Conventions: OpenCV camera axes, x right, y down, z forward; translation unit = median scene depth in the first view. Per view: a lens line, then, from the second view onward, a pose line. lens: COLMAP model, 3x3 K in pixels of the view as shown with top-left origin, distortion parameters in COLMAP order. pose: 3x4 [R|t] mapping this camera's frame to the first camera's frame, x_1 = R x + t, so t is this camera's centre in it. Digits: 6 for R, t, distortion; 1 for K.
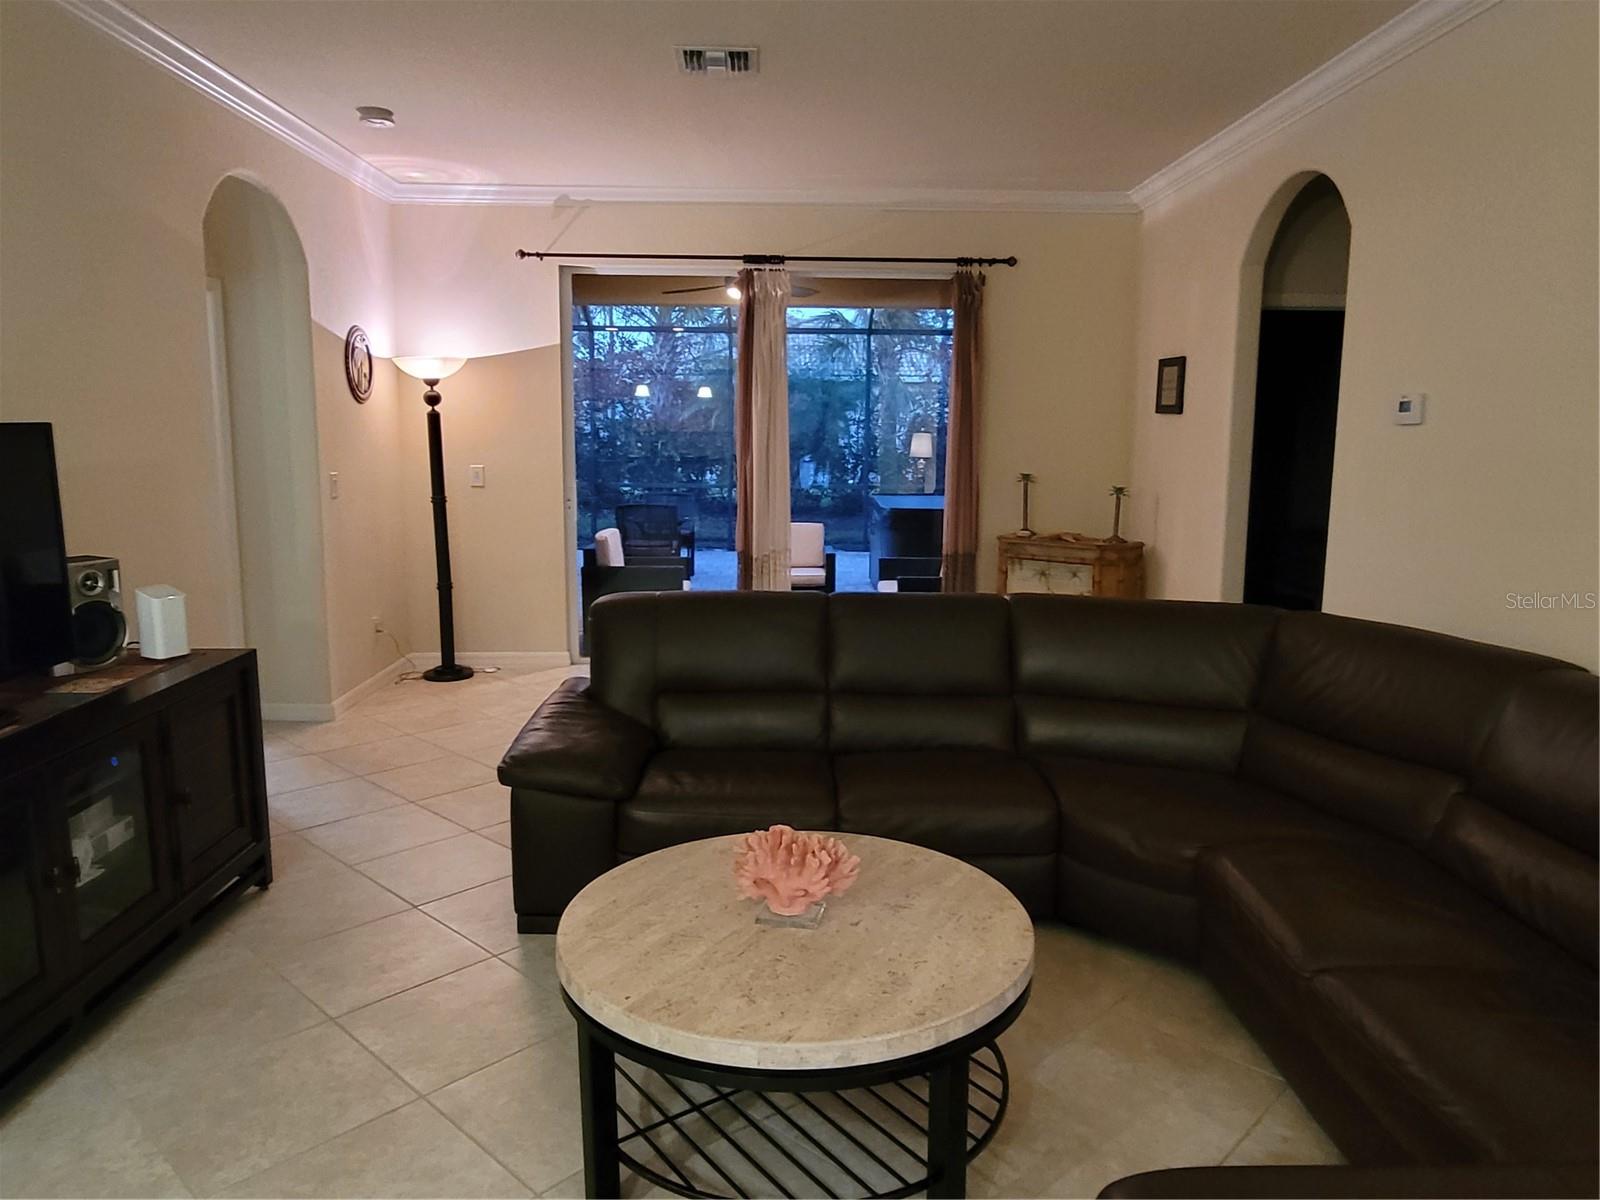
lens RADIAL K [[1105.5, 0, 794.6], [0, 1105.5, 599.2], [0, 0, 1]] dist [-0.004373, 0.010767]
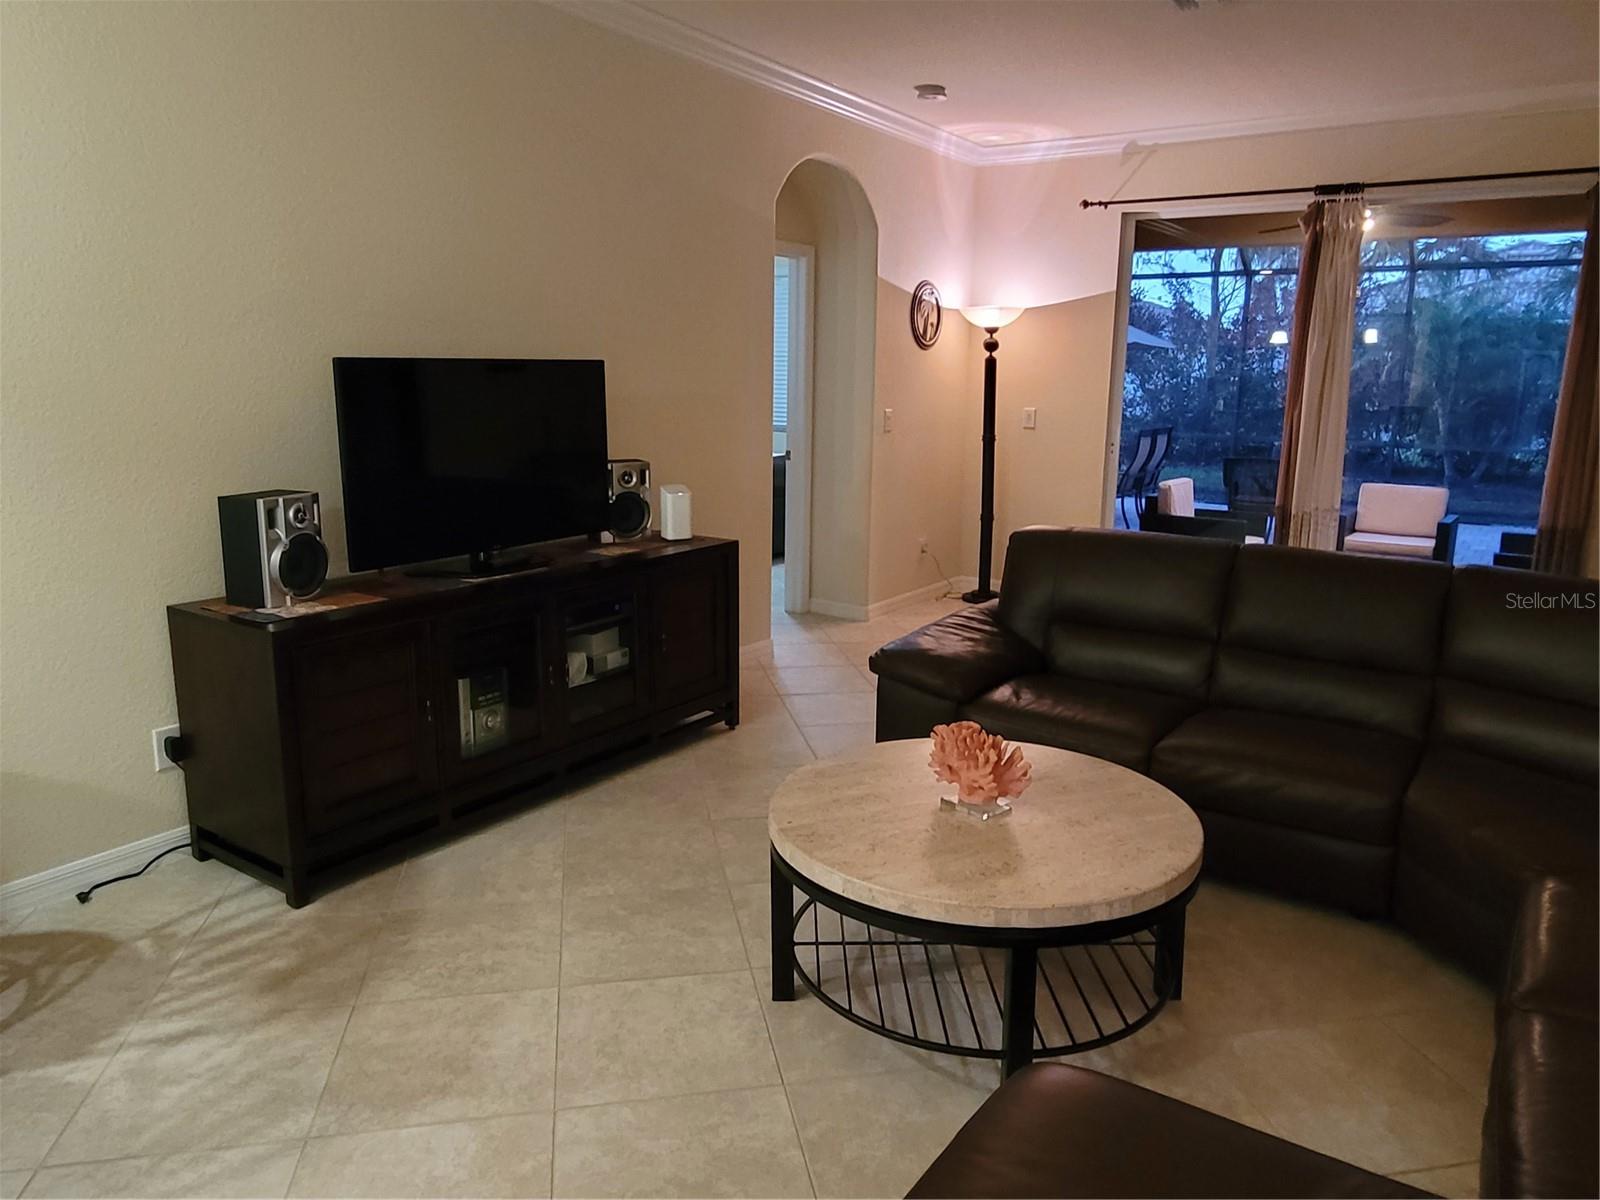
lens RADIAL K [[1105.5, 0, 815.7], [0, 1105.5, 600.0], [0, 0, 1]] dist [-0.004373, 0.010767]
pose [[0.818391, 0.121744, -0.561618, 0.279474], [-0.097794, 0.992551, 0.072653, 0.010183], [0.566279, -0.004536, 0.824201, -0.002613]]
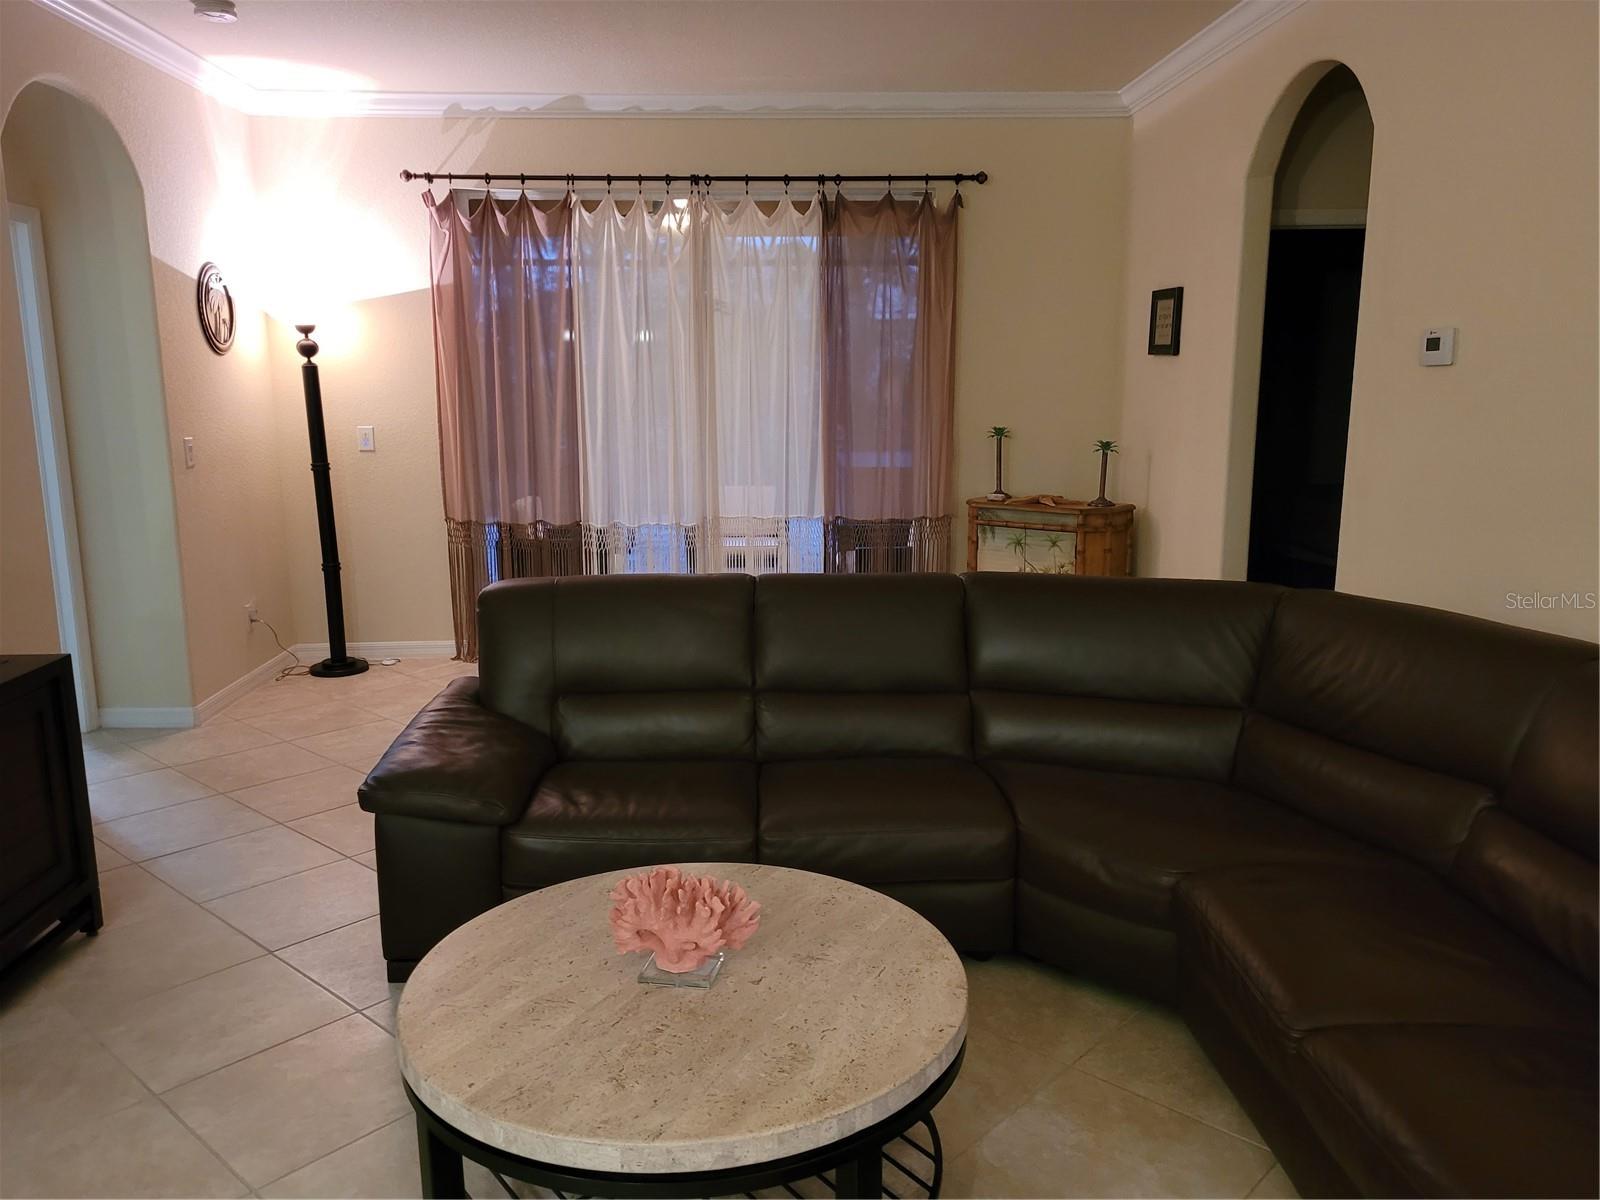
lens RADIAL K [[1231.6, 0, 773.0], [0, 1231.6, 615.9], [0, 0, 1]] dist [0.058583, -0.040510]
pose [[0.999869, -0.015308, 0.005276, 0.039515], [0.015077, 0.999031, 0.041355, -0.013860], [-0.005904, -0.041270, 0.999131, 0.040843]]
